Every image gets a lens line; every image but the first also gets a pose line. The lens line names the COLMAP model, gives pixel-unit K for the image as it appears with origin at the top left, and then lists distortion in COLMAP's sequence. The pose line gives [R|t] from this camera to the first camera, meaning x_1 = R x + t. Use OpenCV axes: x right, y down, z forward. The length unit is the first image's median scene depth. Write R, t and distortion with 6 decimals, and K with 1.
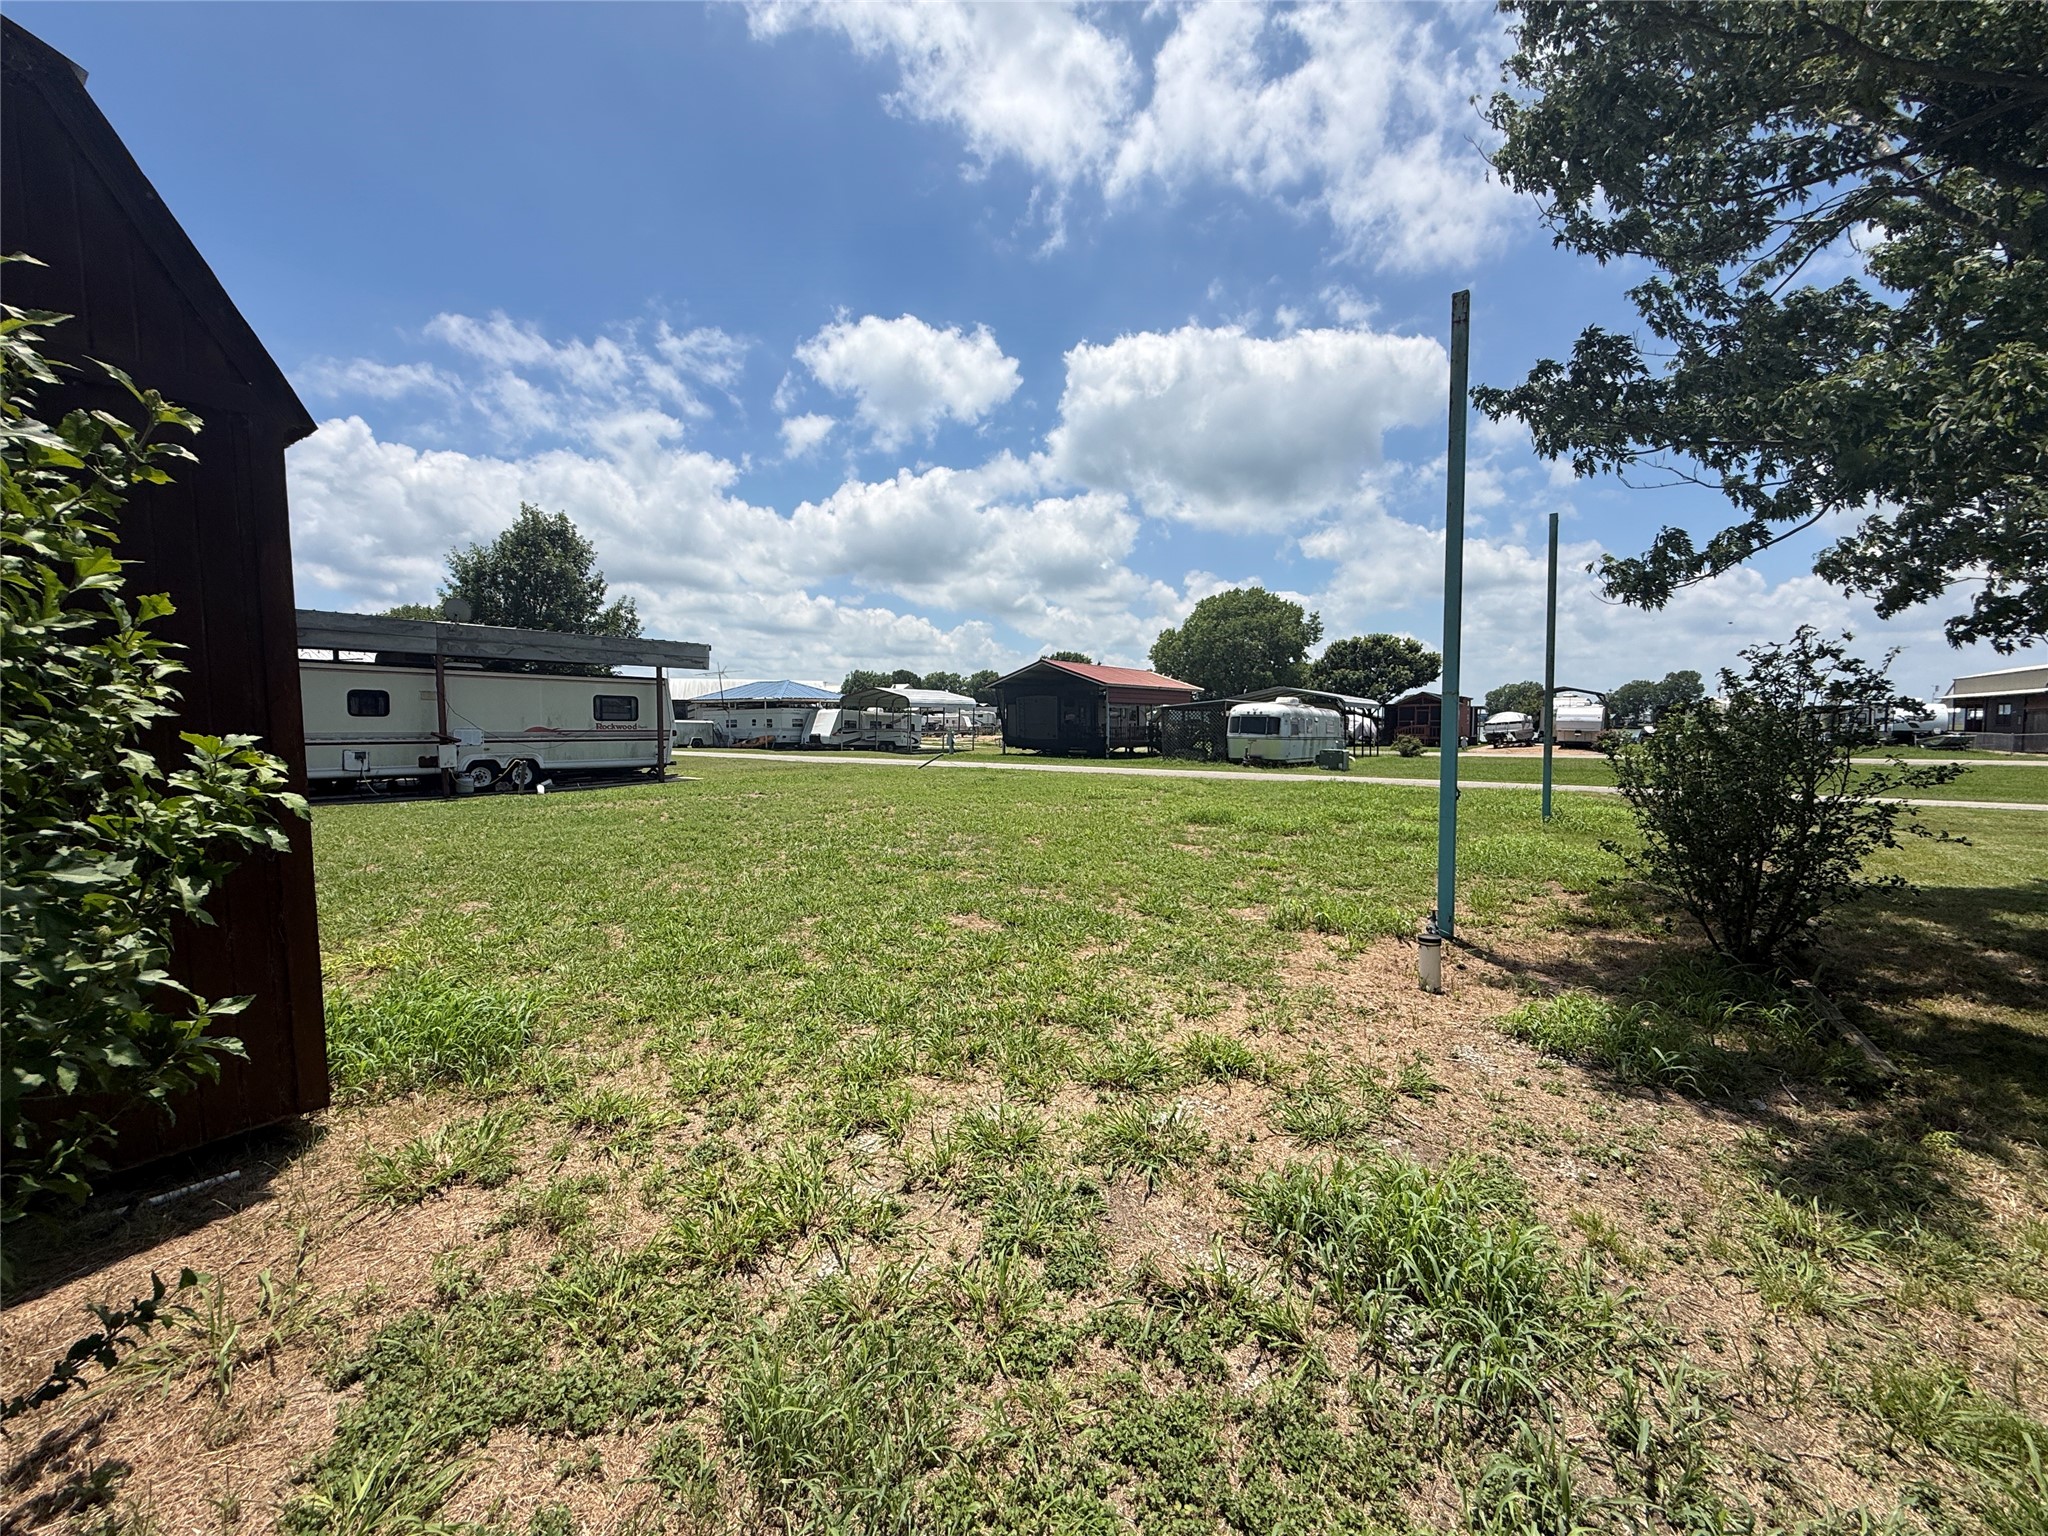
lens RADIAL K [[820.6, 0, 1021.3], [0, 820.6, 771.4], [0, 0, 1]] dist [0.002050, 0.000376]
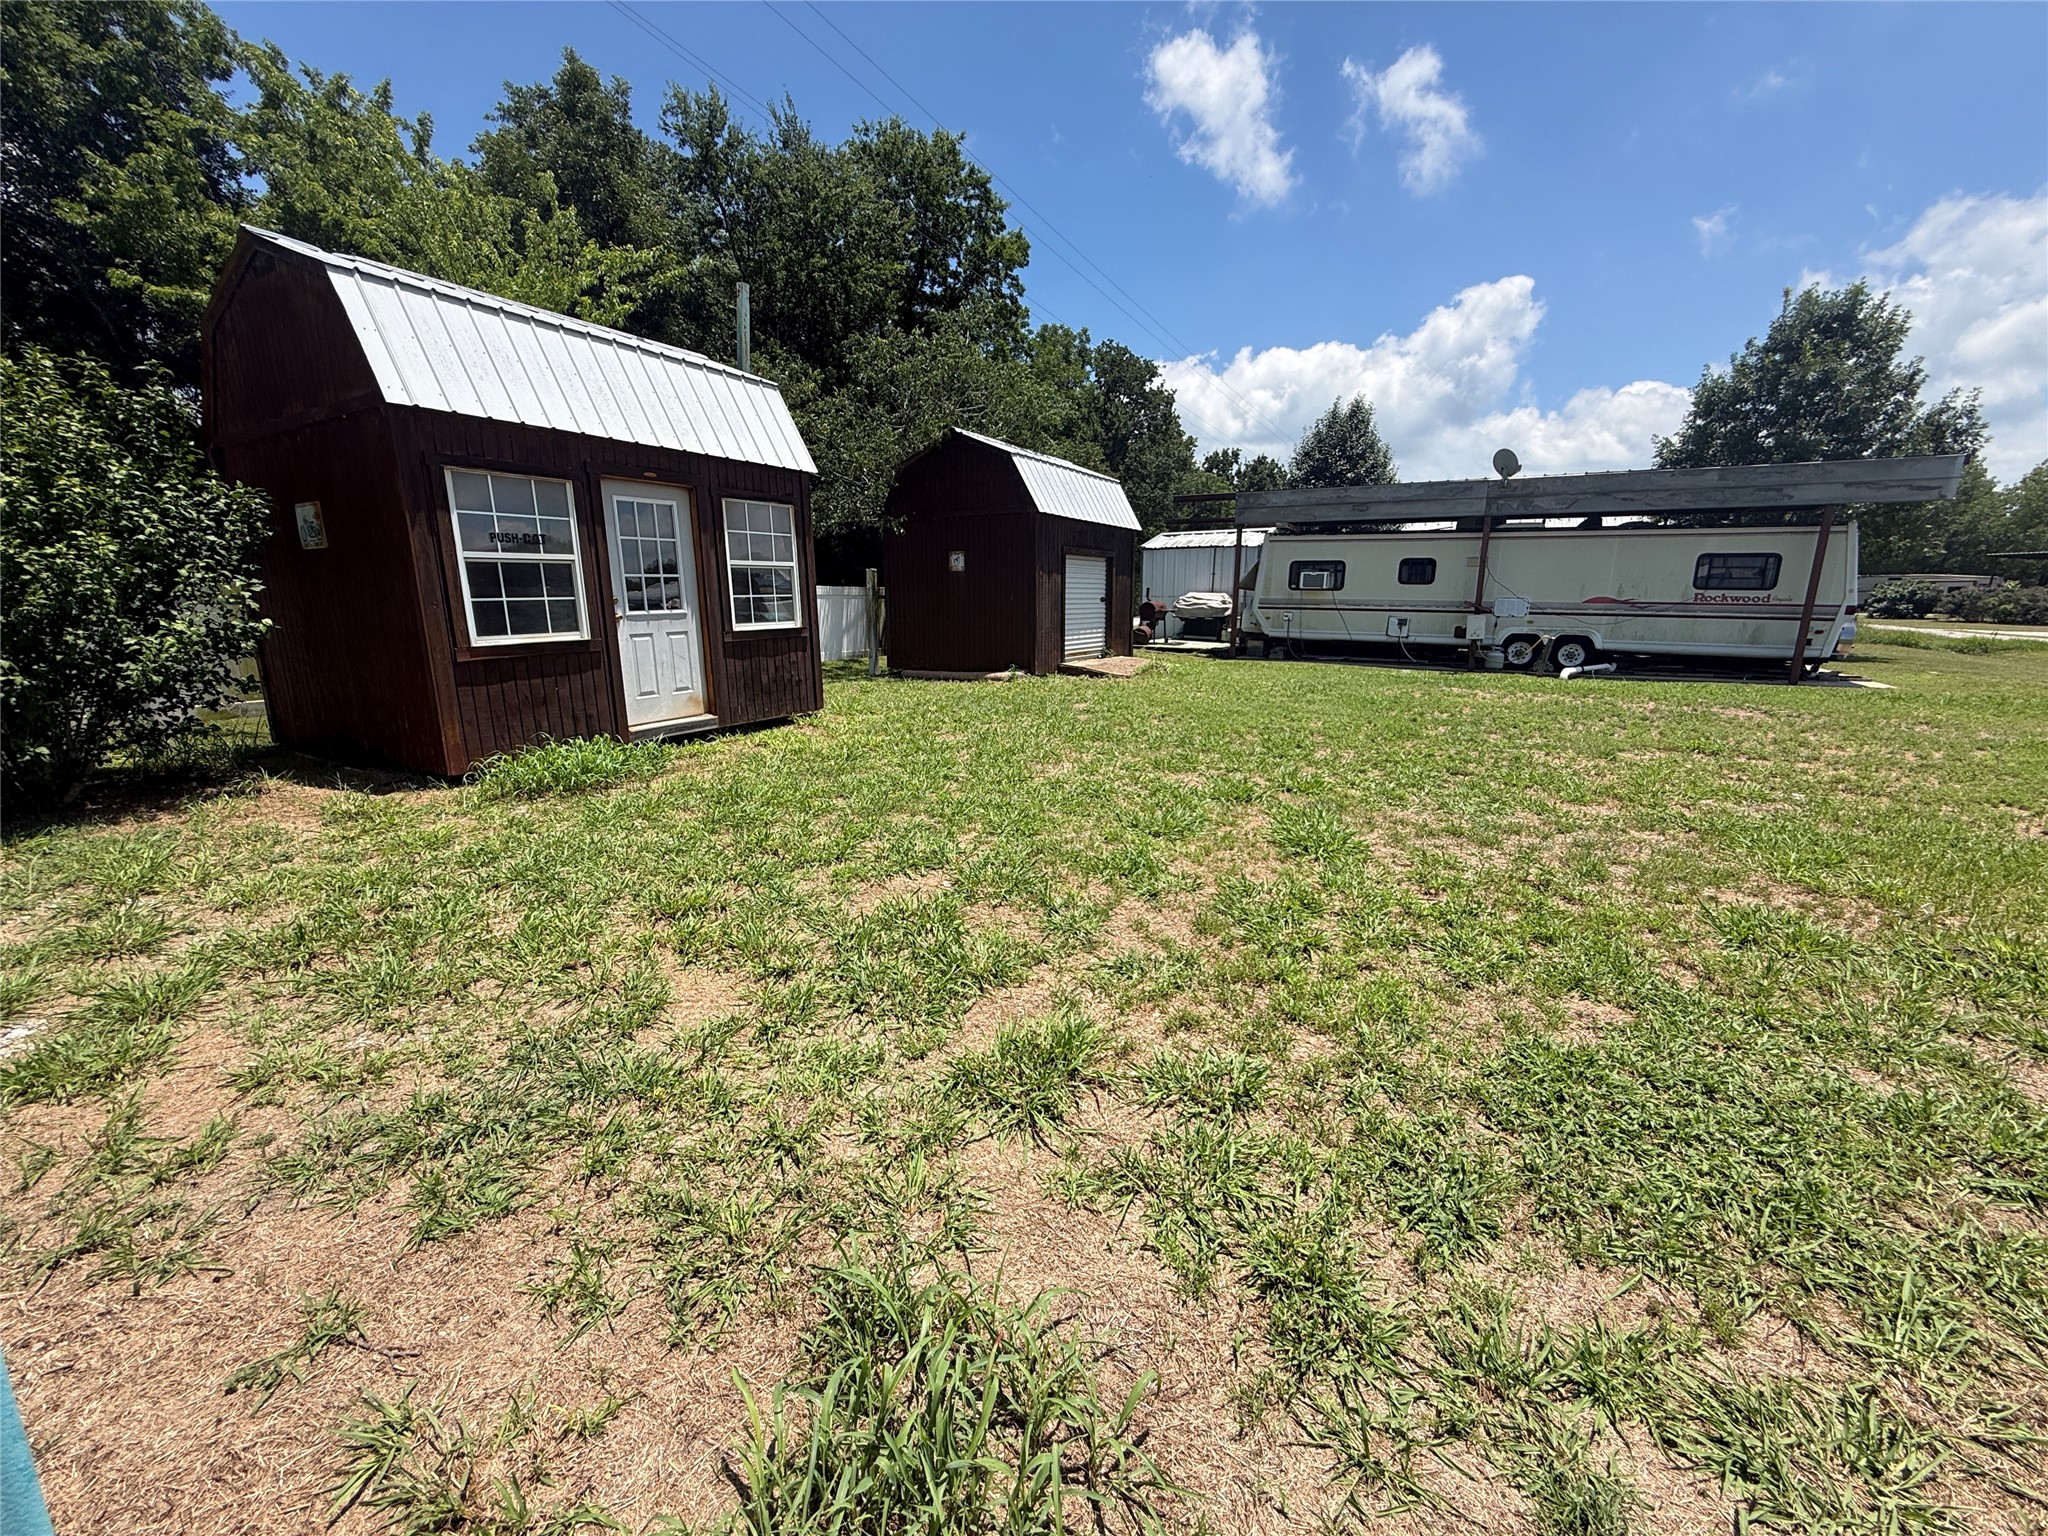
lens RADIAL K [[829.1, 0, 1020.8], [0, 829.1, 753.5], [0, 0, 1]] dist [-0.001134, 0.000371]
pose [[0.085728, 0.191004, -0.977839, 0.113287], [-0.068271, 0.980271, 0.185494, -0.009027], [0.993977, 0.050856, 0.097077, 0.210164]]
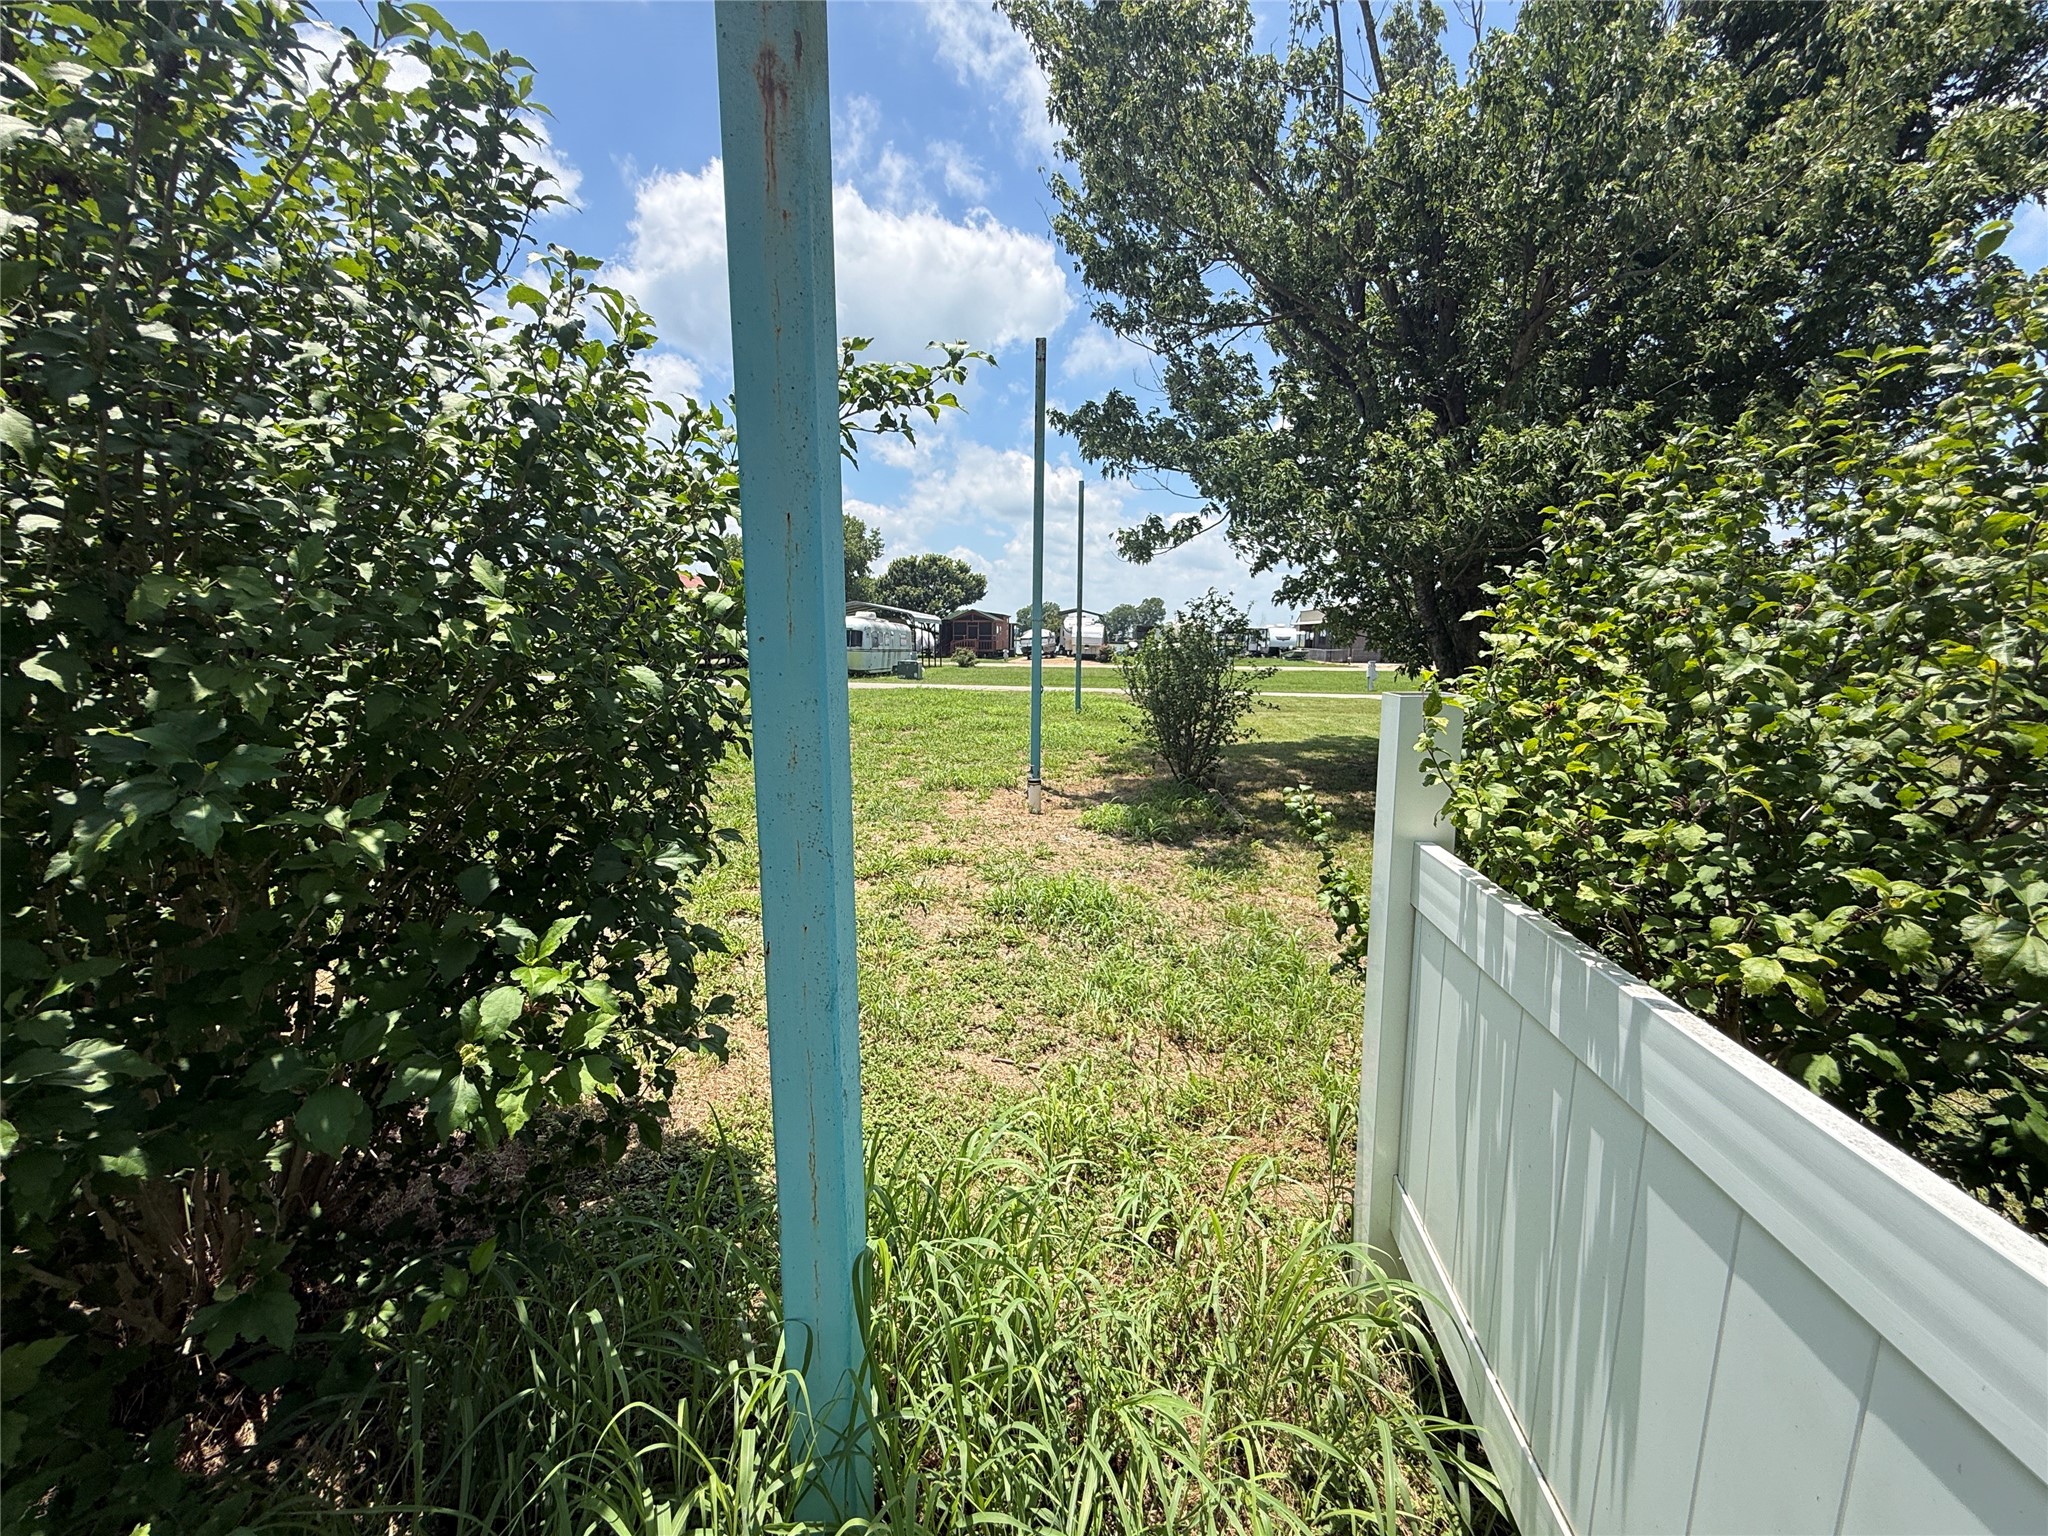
lens RADIAL K [[816.7, 0, 1018.0], [0, 816.7, 773.0], [0, 0, 1]] dist [0.001334, 0.000033]
pose [[0.869663, -0.068442, 0.488878, -0.045869], [0.014532, 0.993462, 0.113232, 0.001669], [-0.493431, -0.091369, 0.864972, -0.052585]]
